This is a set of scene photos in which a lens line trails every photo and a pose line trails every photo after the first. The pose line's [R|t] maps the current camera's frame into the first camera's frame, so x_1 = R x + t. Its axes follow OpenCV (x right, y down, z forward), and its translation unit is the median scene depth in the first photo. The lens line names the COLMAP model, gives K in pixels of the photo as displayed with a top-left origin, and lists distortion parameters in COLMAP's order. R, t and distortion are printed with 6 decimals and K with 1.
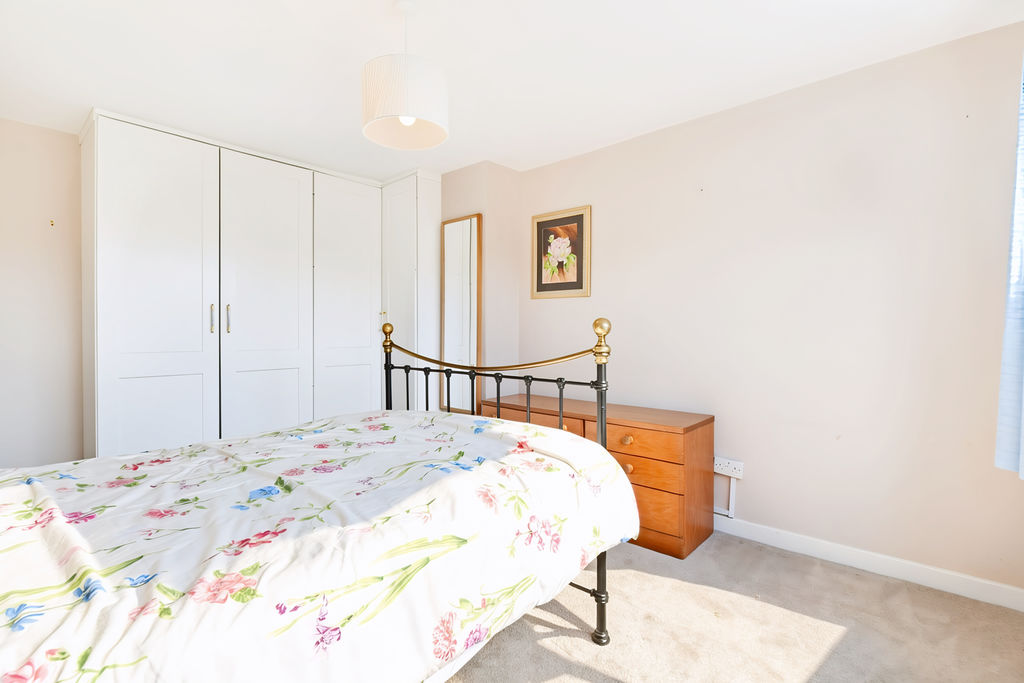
lens RADIAL K [[469.8, 0, 512.0], [0, 469.8, 341.5], [0, 0, 1]] dist [0.001017, 0.000197]
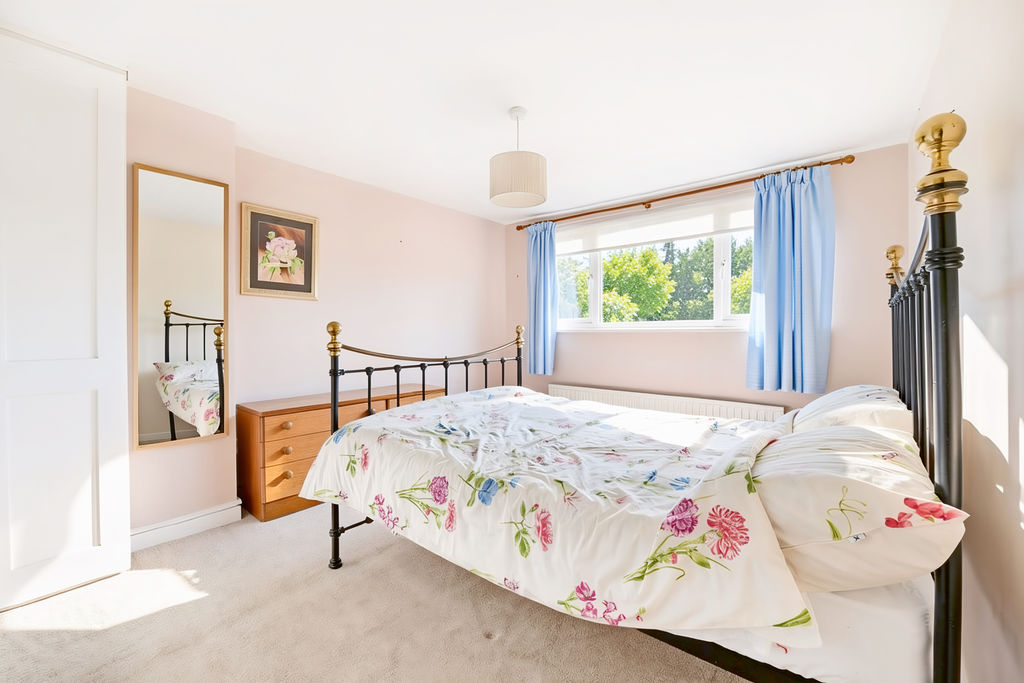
lens RADIAL K [[417.8, 0, 512.0], [0, 417.8, 341.5], [0, 0, 1]] dist [-0.000416, -0.000167]
pose [[-0.047419, -0.018840, 0.998697, -0.831120], [0.023266, 0.999530, 0.019961, -0.008133], [-0.998604, 0.024182, -0.046959, 0.579851]]
